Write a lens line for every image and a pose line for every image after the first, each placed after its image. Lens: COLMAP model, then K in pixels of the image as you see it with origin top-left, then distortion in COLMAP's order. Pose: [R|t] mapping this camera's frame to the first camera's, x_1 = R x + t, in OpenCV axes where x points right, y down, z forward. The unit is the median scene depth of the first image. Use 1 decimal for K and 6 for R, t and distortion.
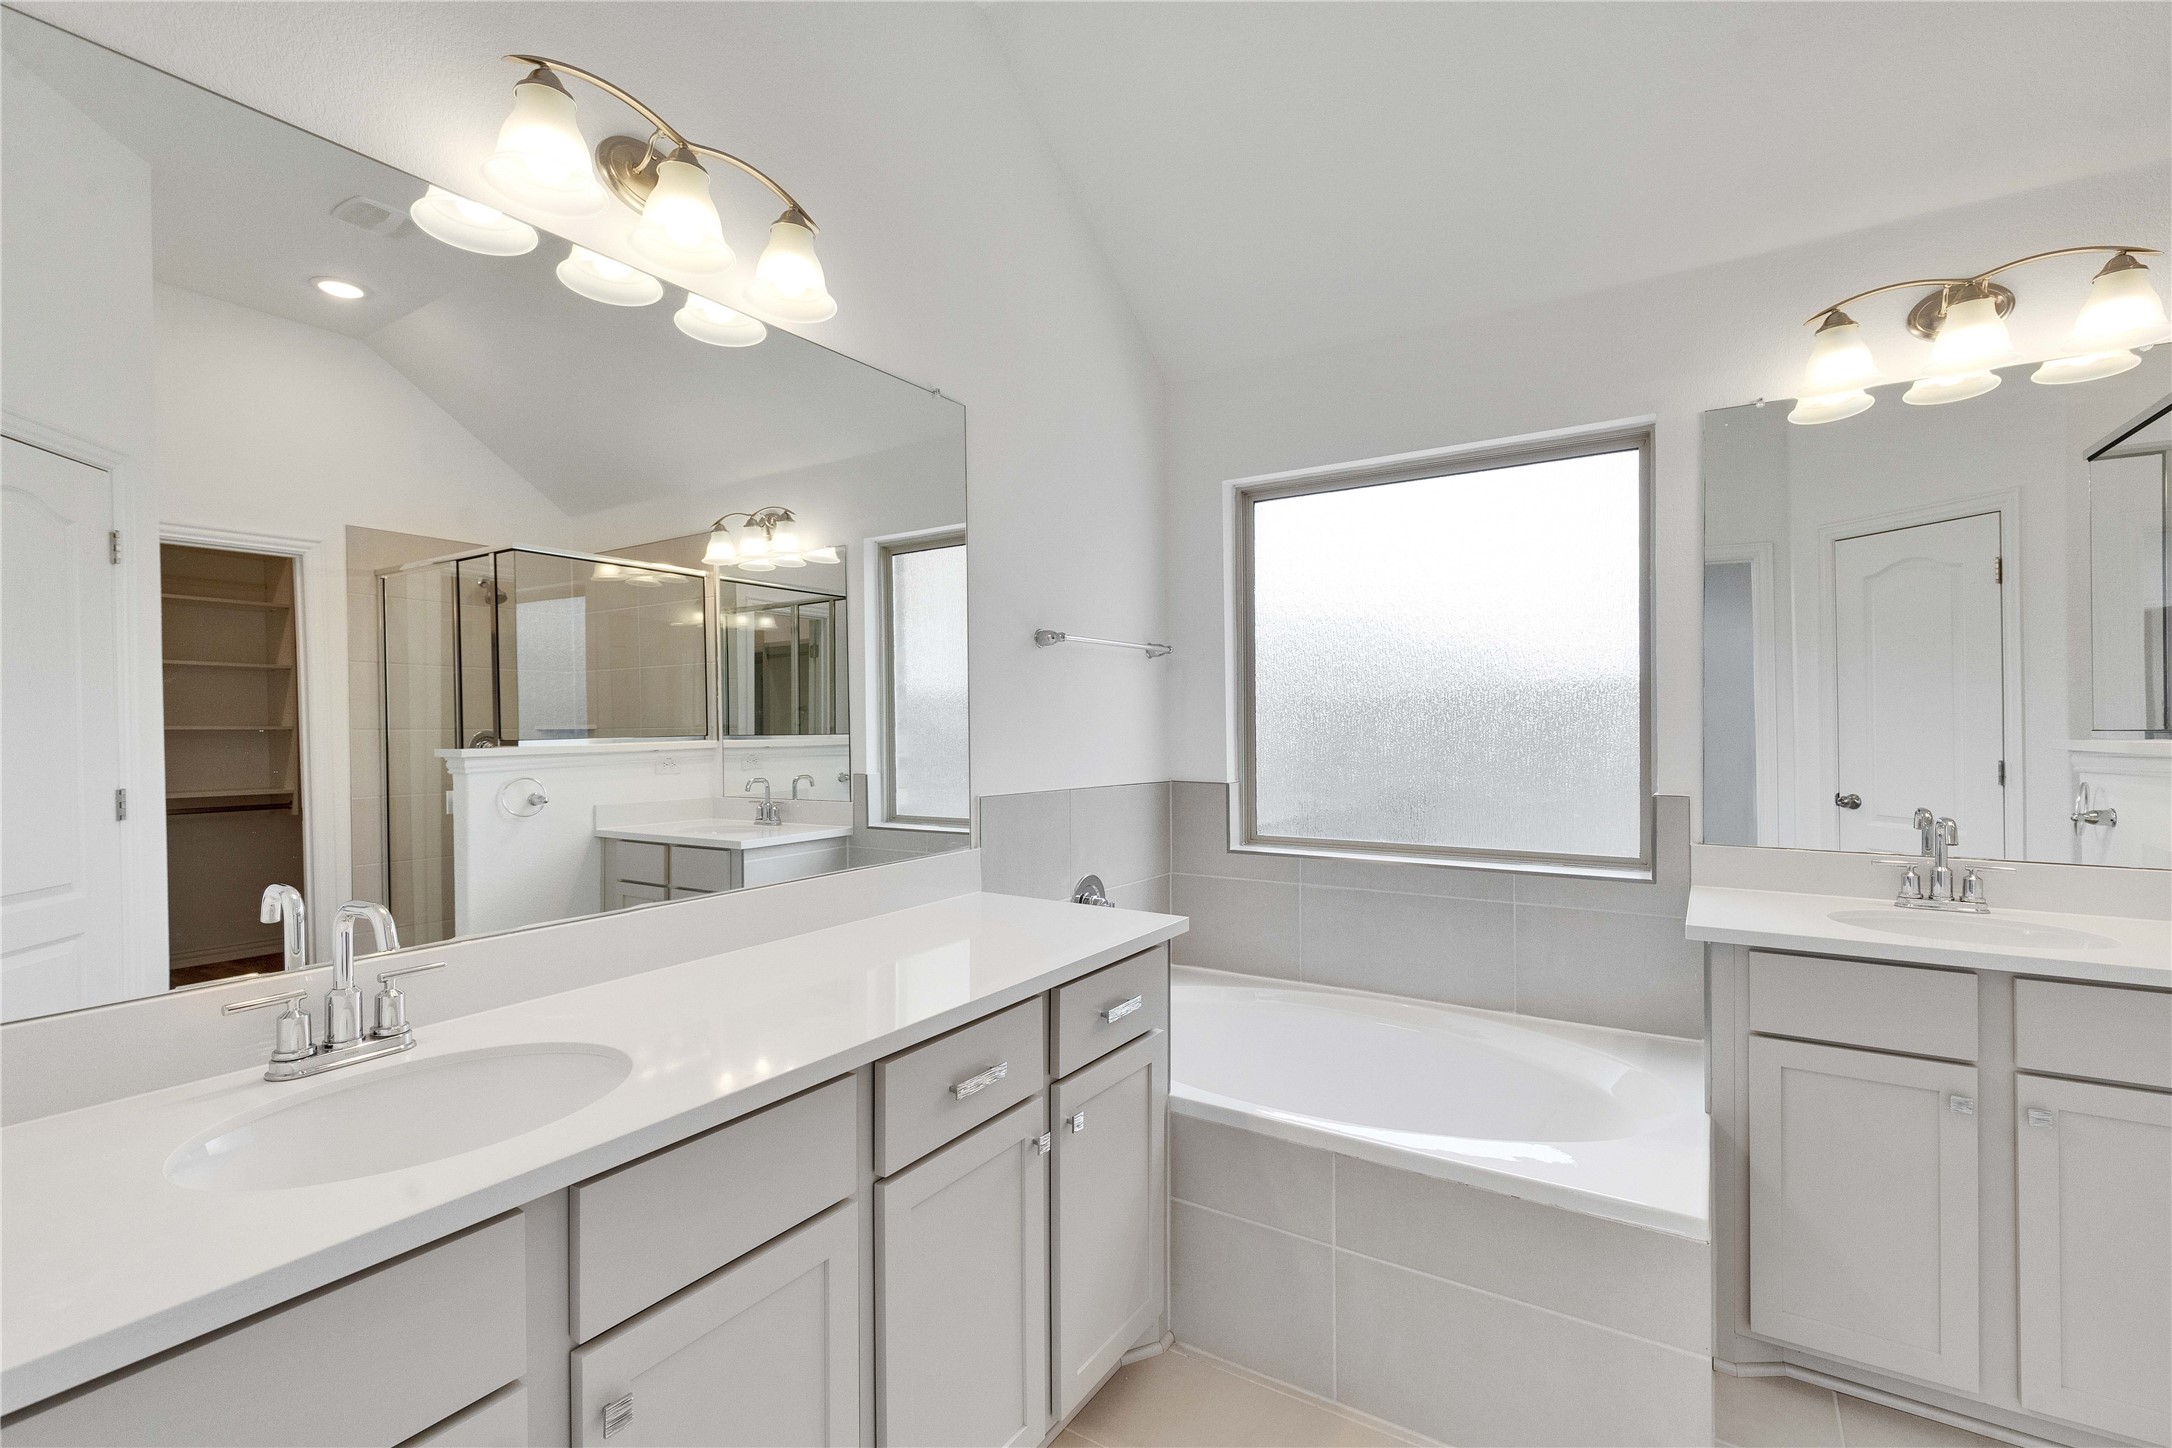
lens RADIAL K [[975.9, 0, 1098.7], [0, 975.9, 726.9], [0, 0, 1]] dist [0.010661, 0.000010]
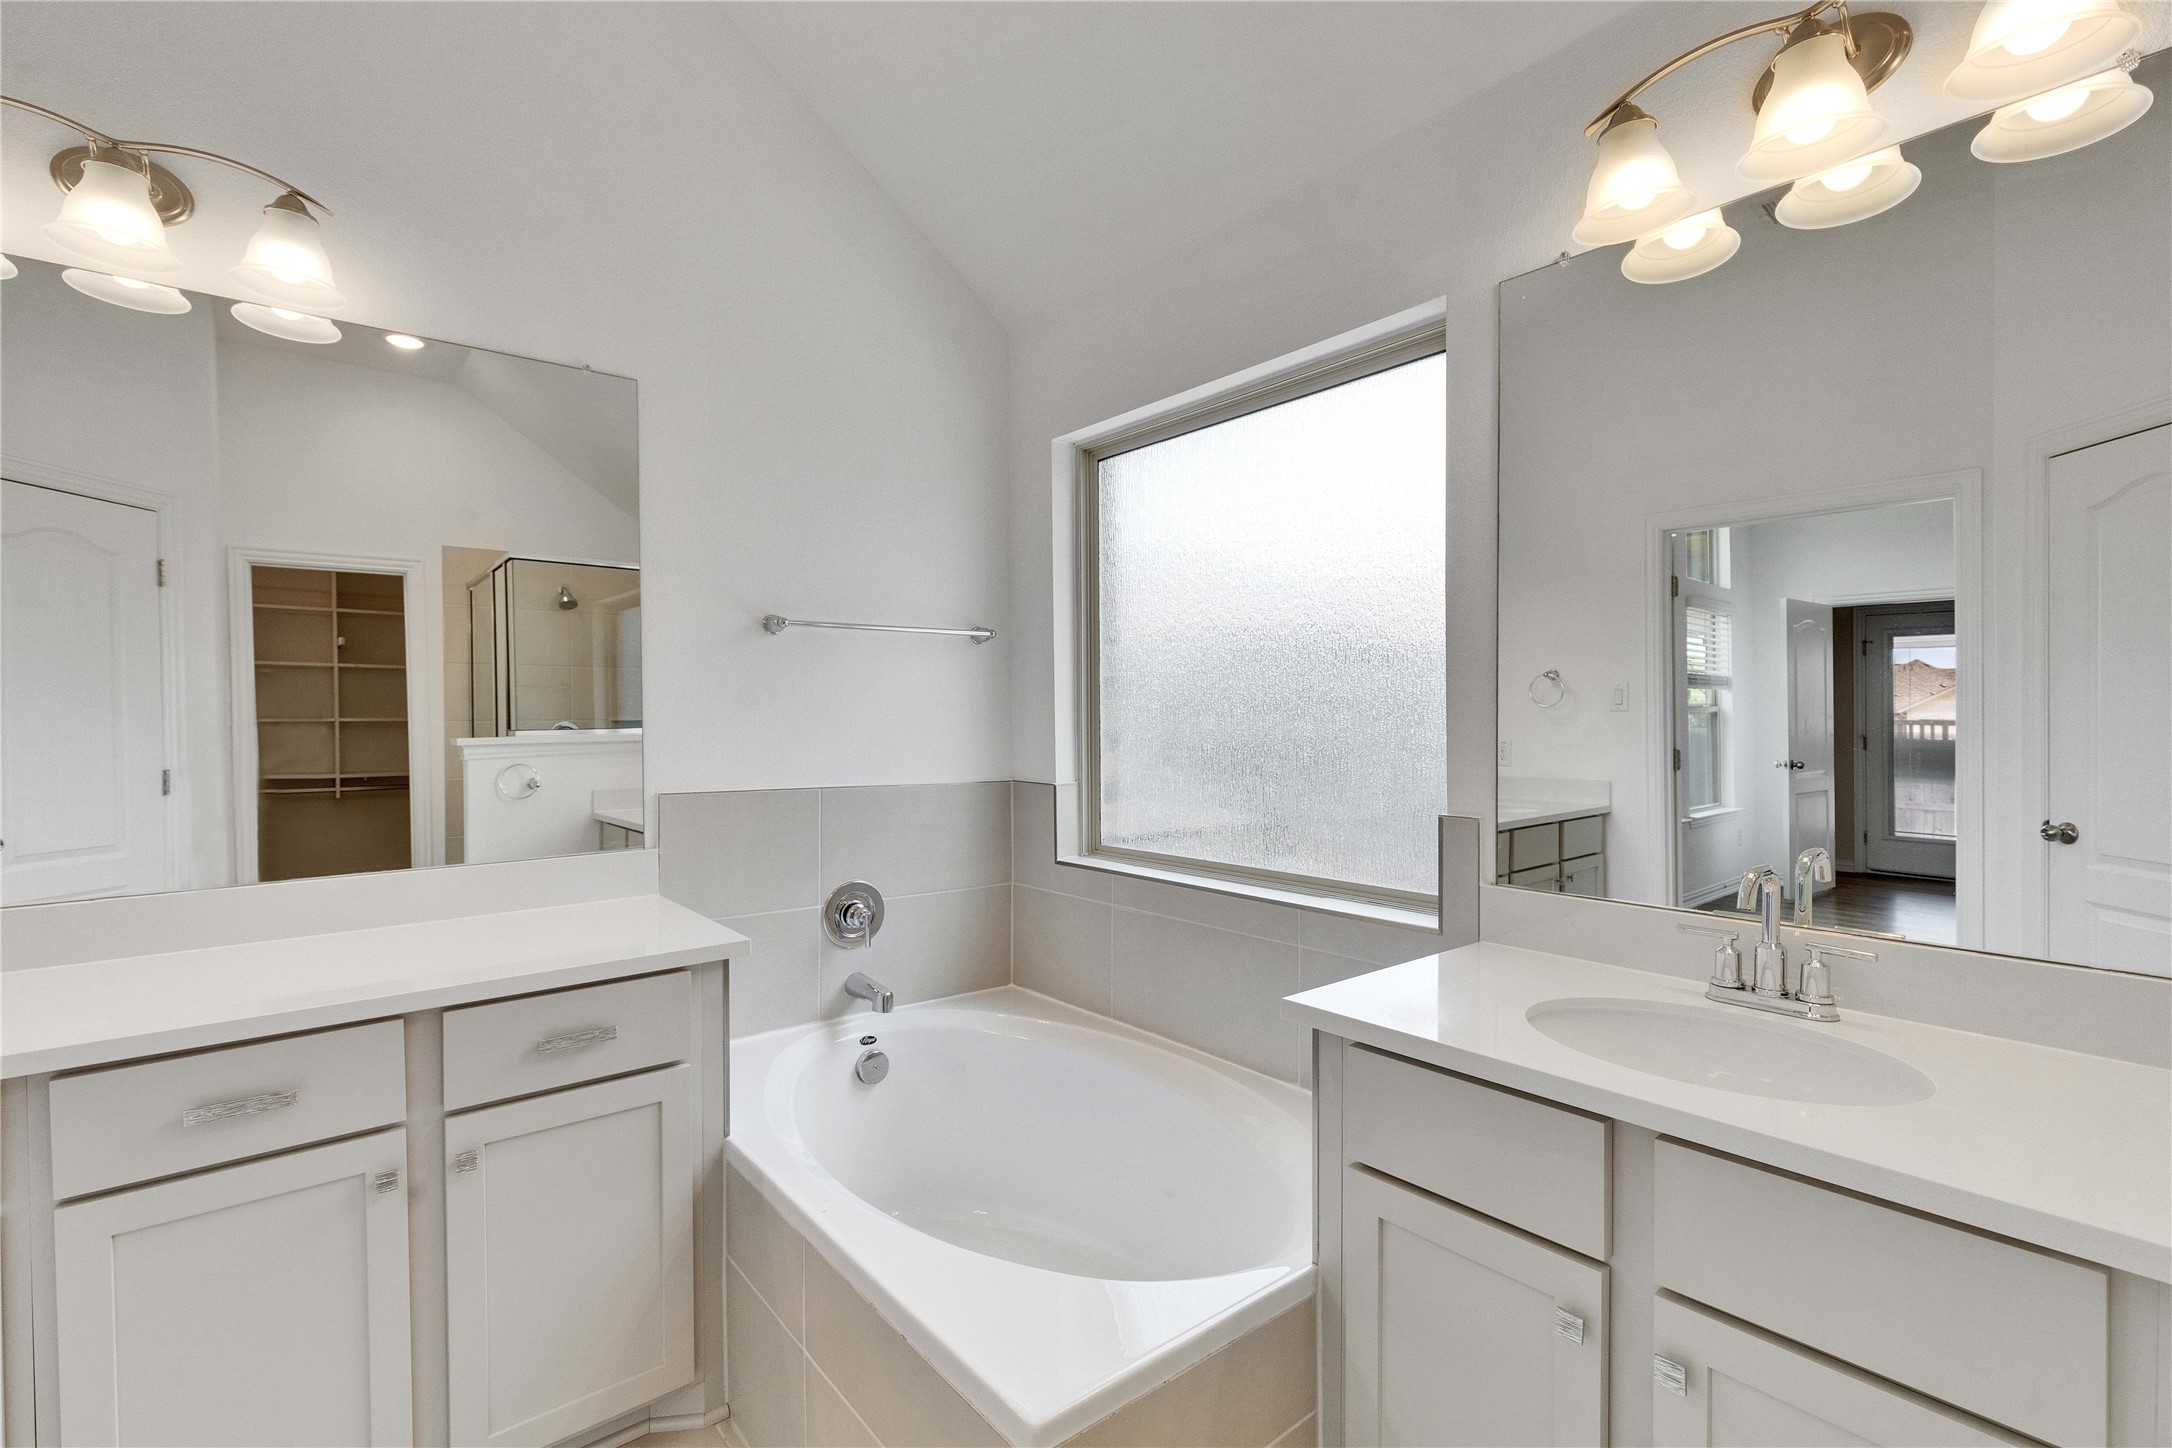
lens RADIAL K [[975.9, 0, 1084.4], [0, 975.9, 725.1], [0, 0, 1]] dist [0.010661, 0.000010]
pose [[0.949726, 0.003860, -0.313060, 0.480391], [-0.001631, 0.999971, 0.007380, -0.002907], [0.313079, -0.006498, 0.949705, 0.193126]]
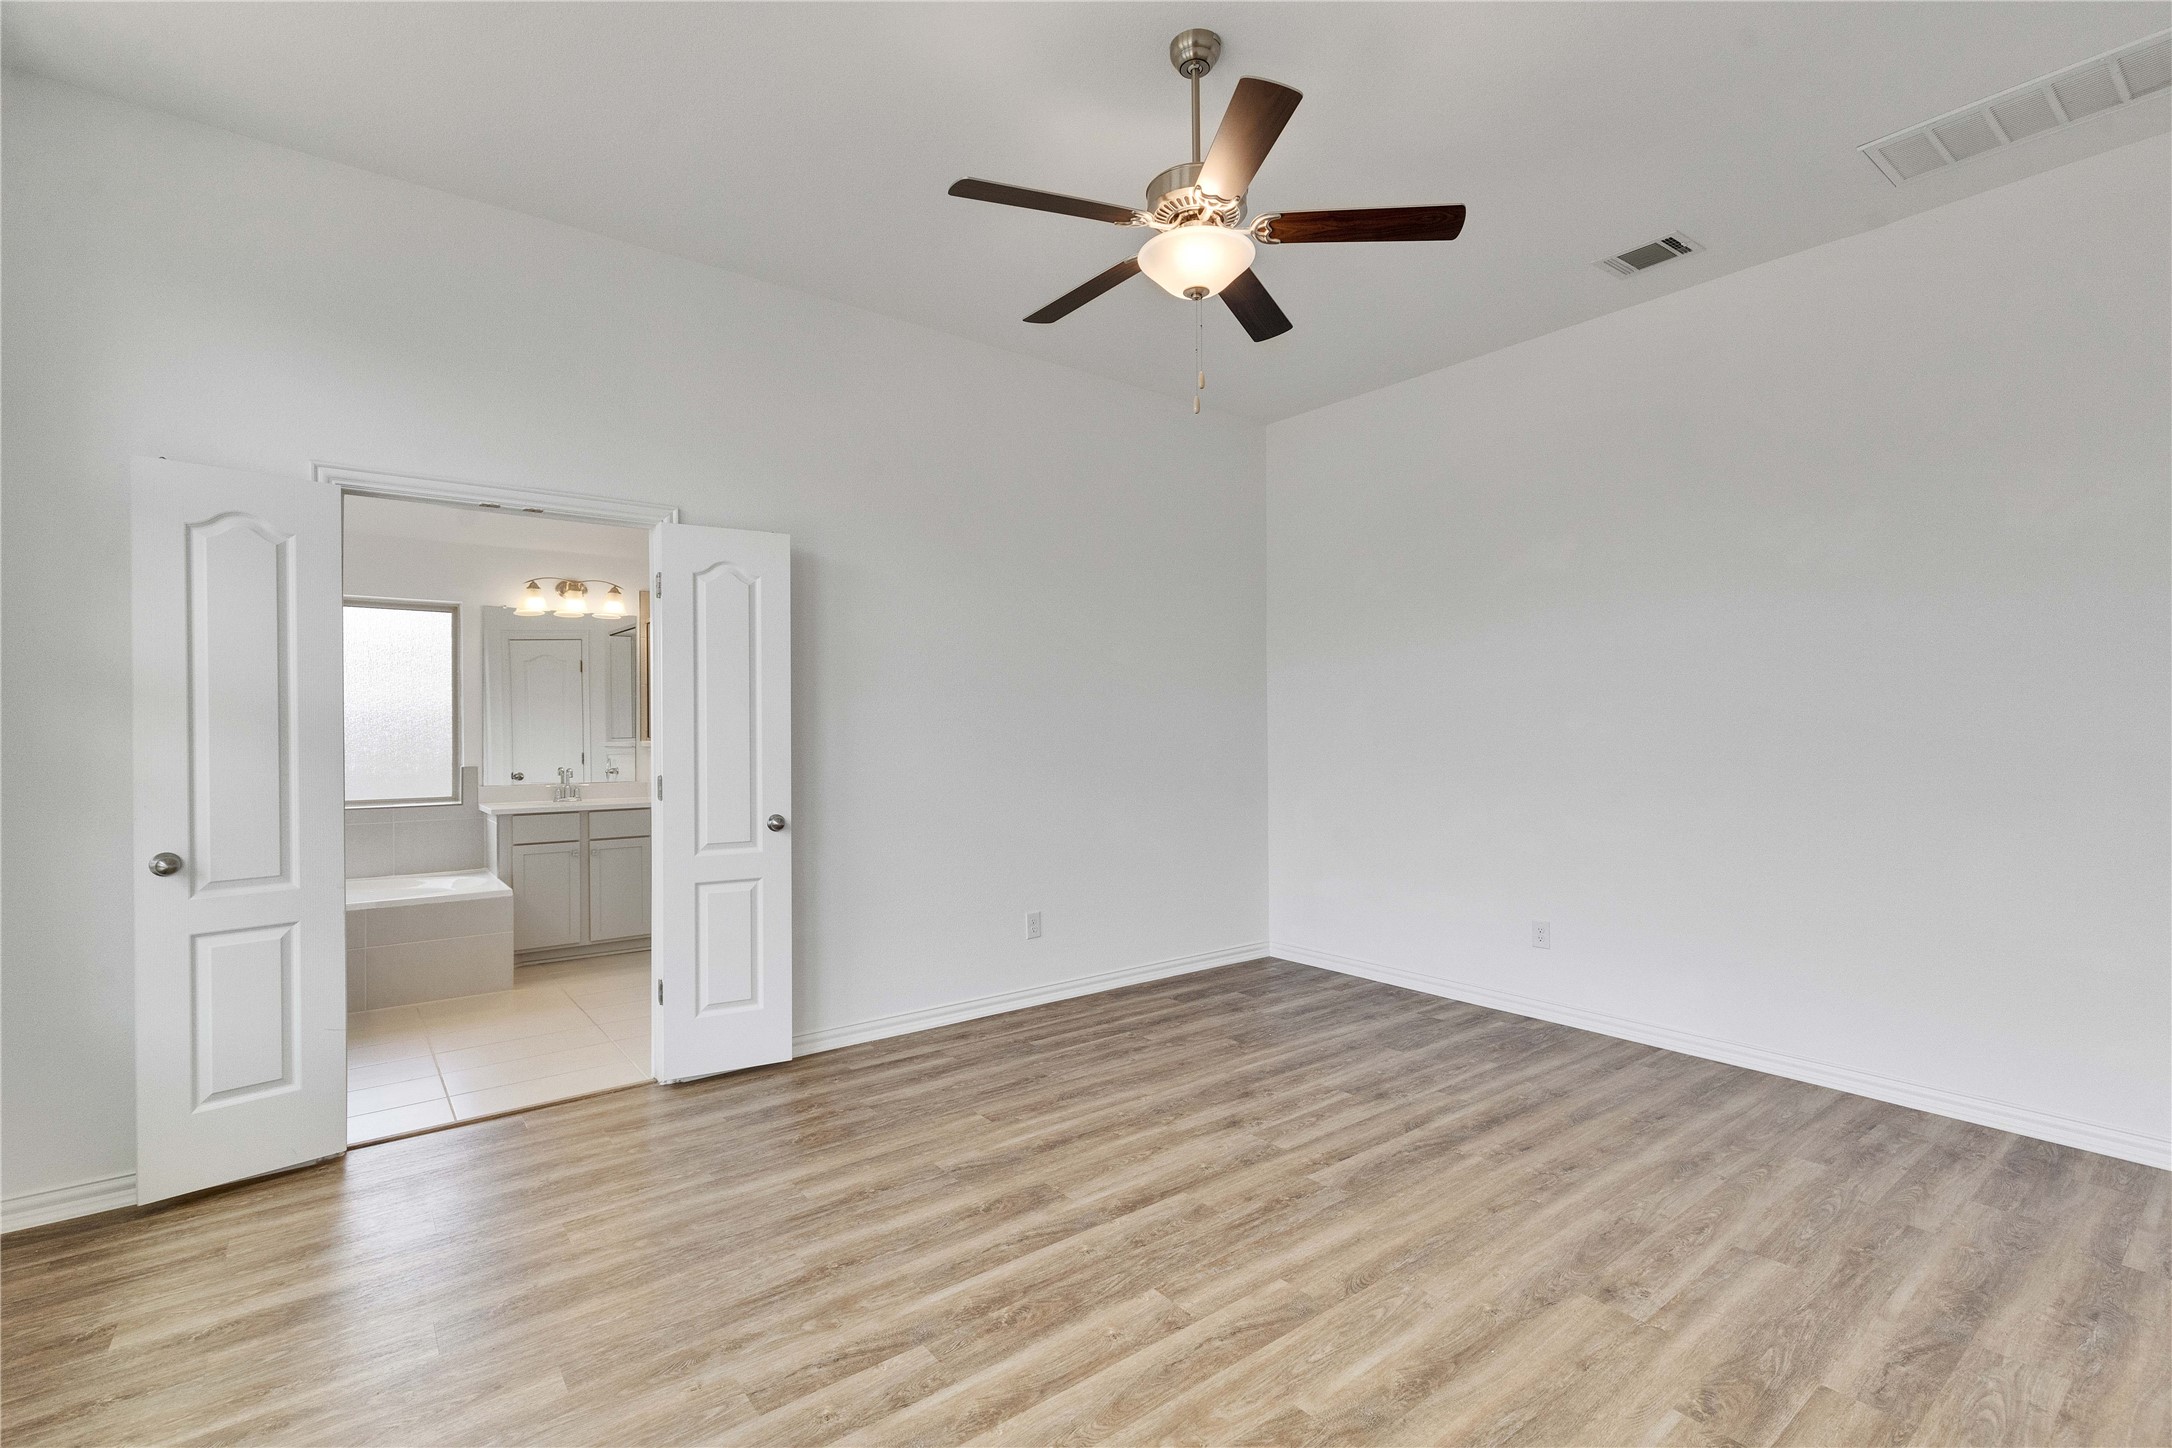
lens RADIAL K [[975.9, 0, 1082.1], [0, 975.9, 732.5], [0, 0, 1]] dist [0.010661, 0.000010]
pose [[0.344239, 0.002742, 0.938878, -0.960708], [0.006866, 0.999962, -0.005438, 0.010701], [-0.938857, 0.008318, 0.344207, -1.022222]]
